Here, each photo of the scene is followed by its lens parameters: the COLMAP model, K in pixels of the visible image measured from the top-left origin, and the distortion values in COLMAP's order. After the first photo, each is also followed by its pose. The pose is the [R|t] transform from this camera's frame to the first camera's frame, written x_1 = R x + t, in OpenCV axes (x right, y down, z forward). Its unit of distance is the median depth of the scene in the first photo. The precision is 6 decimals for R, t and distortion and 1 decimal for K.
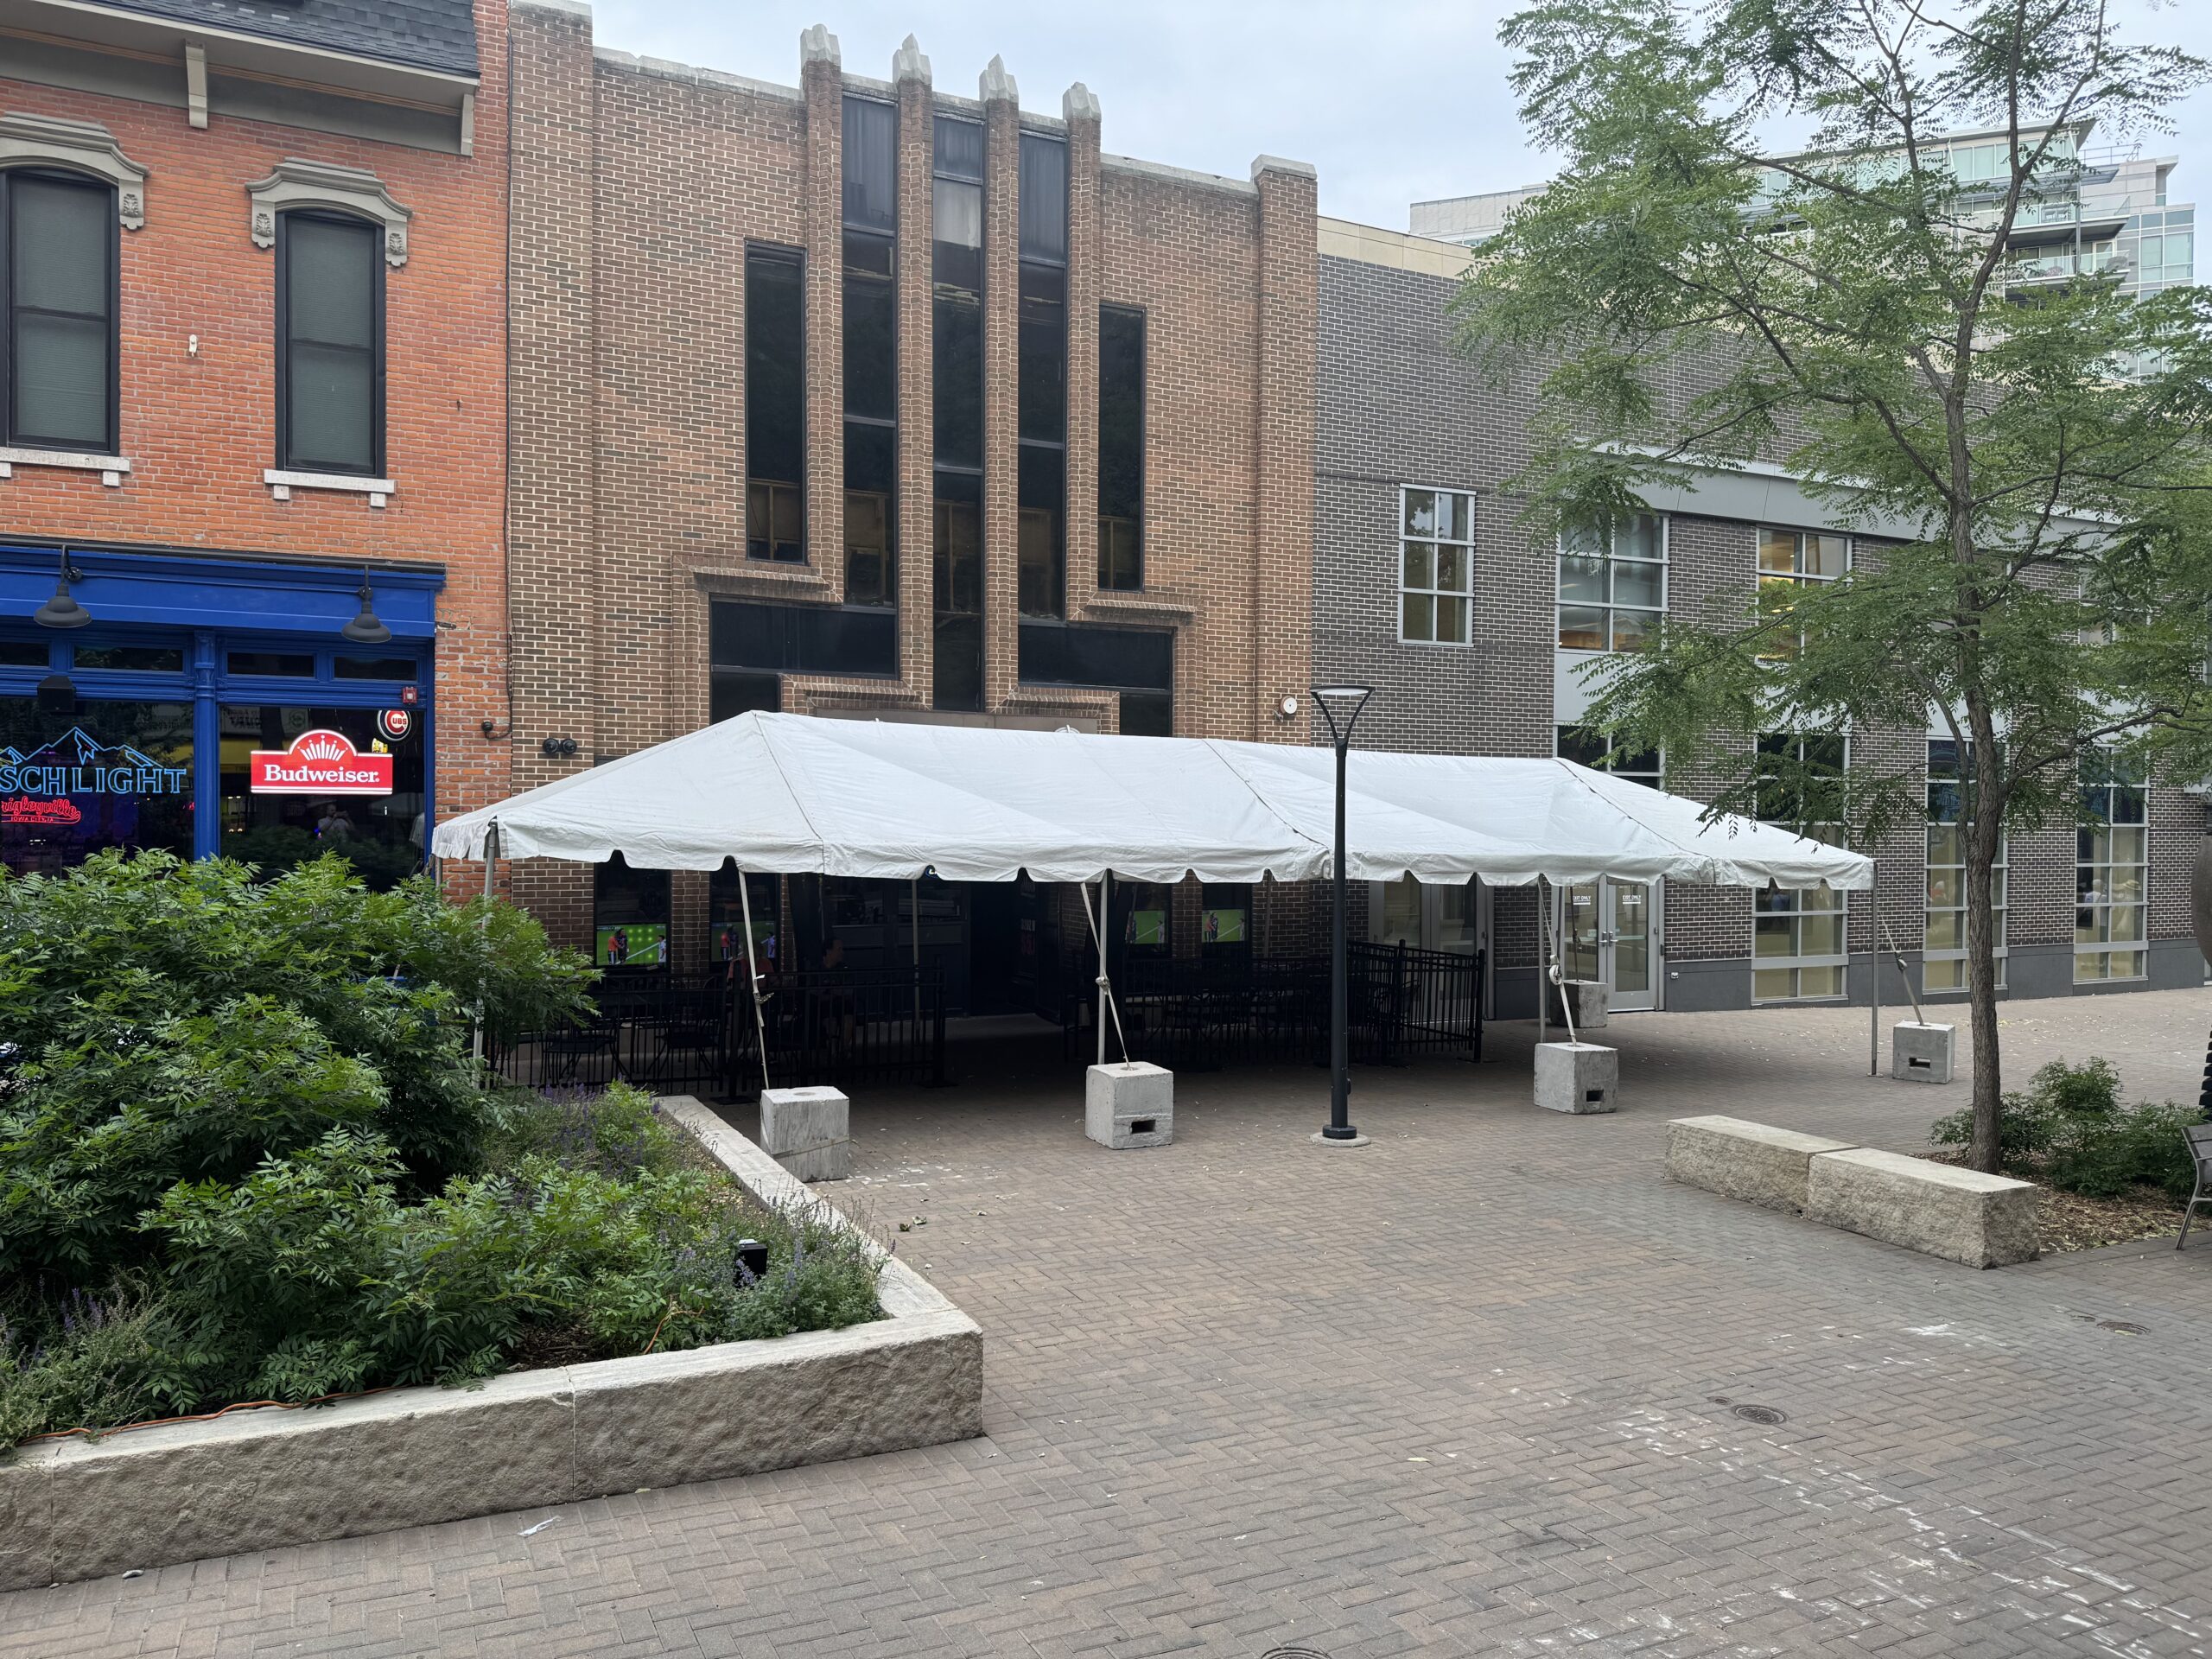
lens RADIAL K [[1551.3, 0, 1099.6], [0, 1551.3, 836.1], [0, 0, 1]] dist [0.021096, -0.025794]
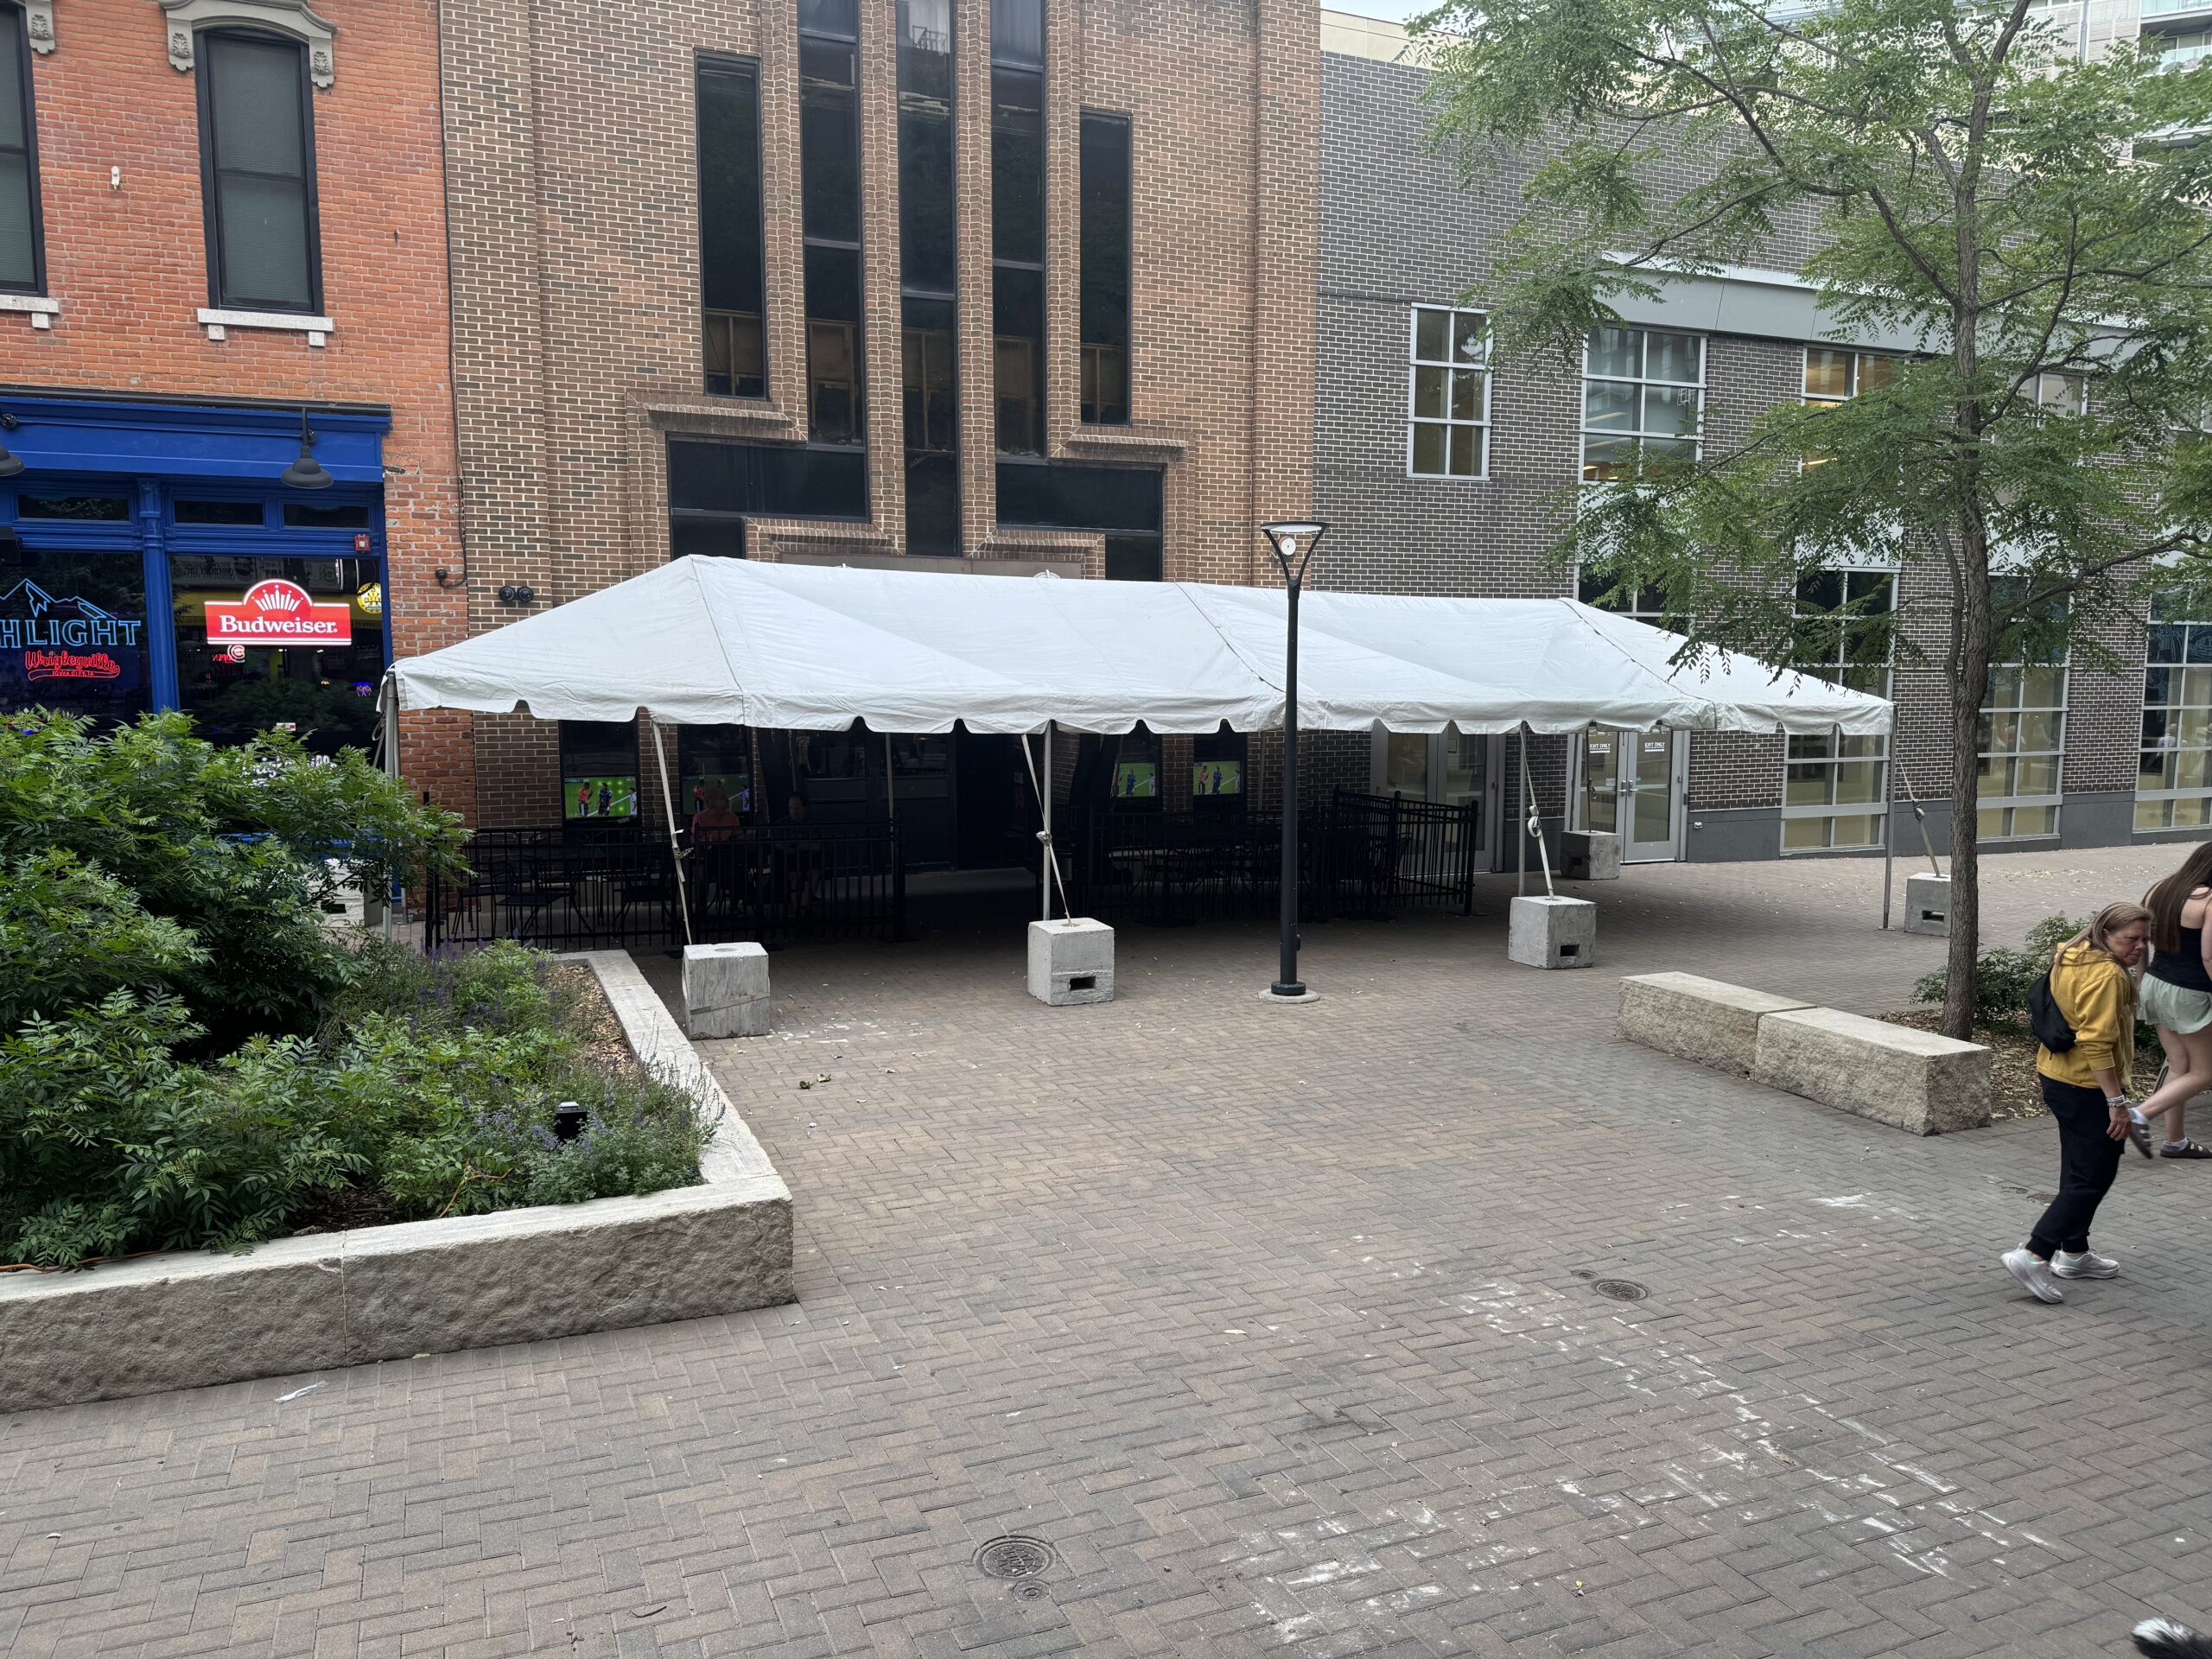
lens RADIAL K [[1551.7, 0, 1098.4], [0, 1551.7, 835.6], [0, 0, 1]] dist [0.018195, -0.022615]
pose [[0.998687, -0.001214, -0.051221, 0.076272], [0.006149, 0.995333, 0.096308, 0.001514], [0.050865, -0.096496, 0.994033, 0.034207]]
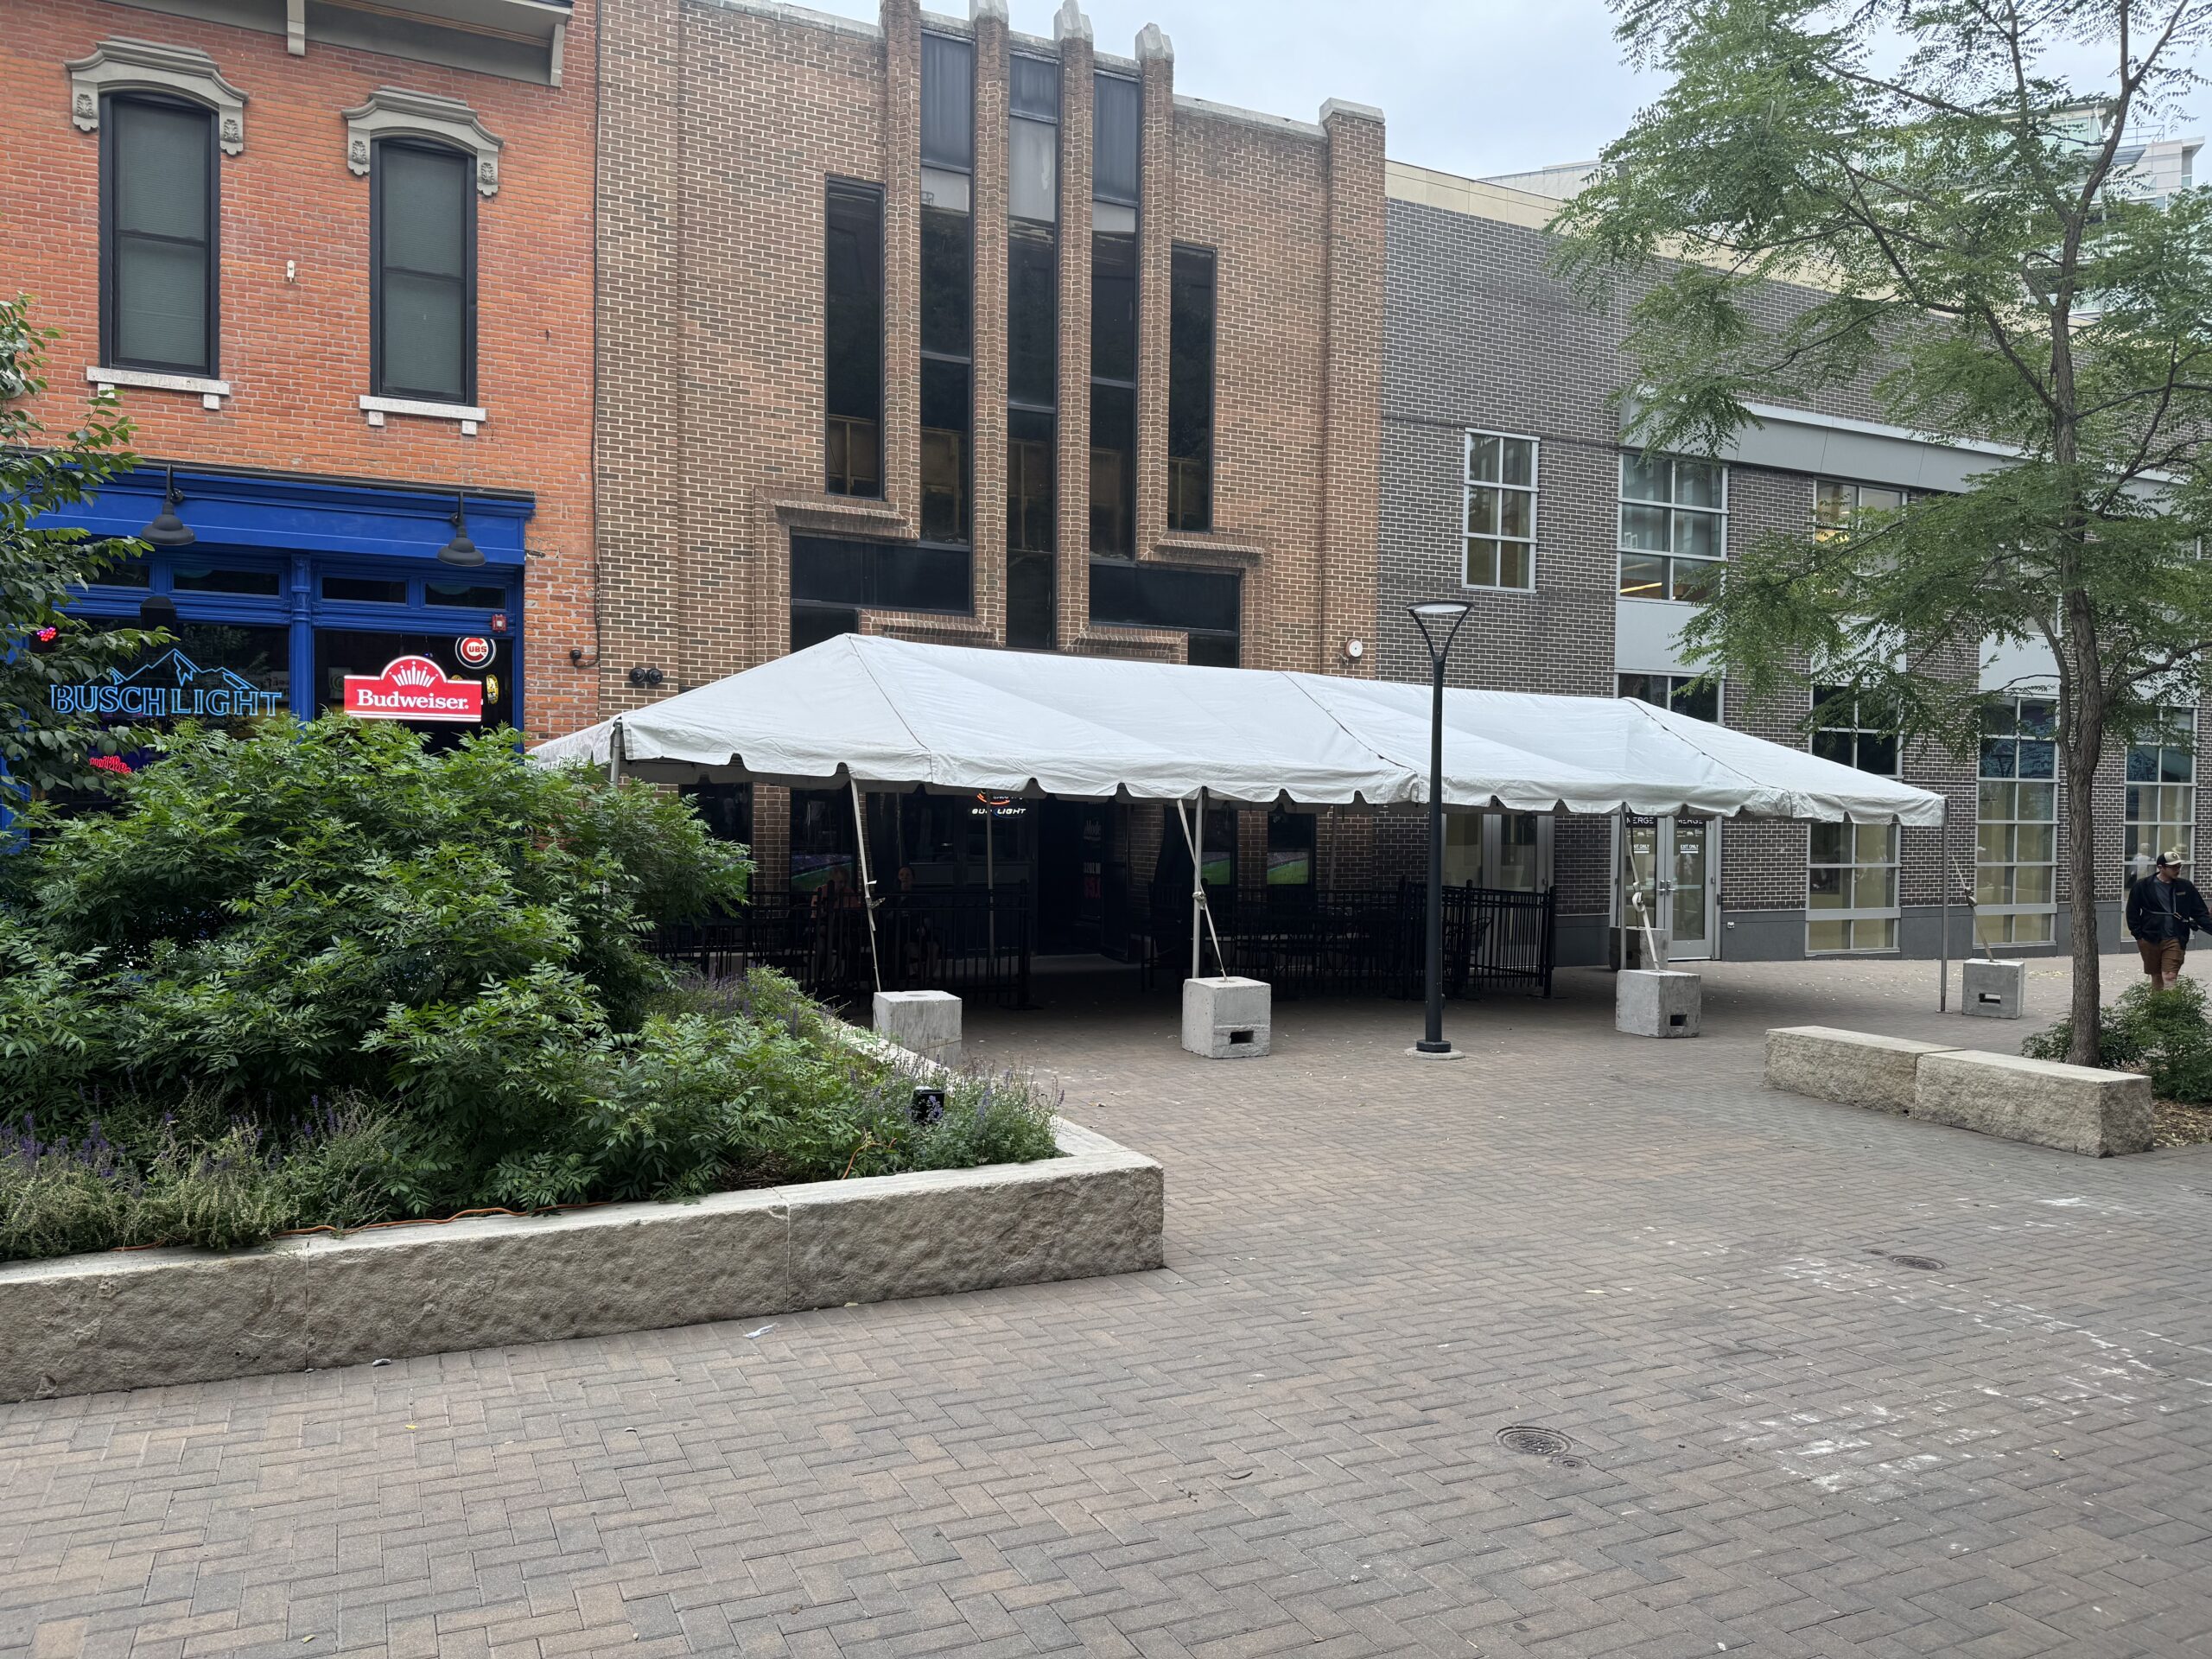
lens RADIAL K [[1551.7, 0, 1098.4], [0, 1551.7, 835.6], [0, 0, 1]] dist [0.018195, -0.022615]
pose [[0.999978, 0.003925, -0.005297, -0.052724], [-0.003890, 0.999970, 0.006664, 0.043076], [0.005323, -0.006643, 0.999964, -0.009176]]
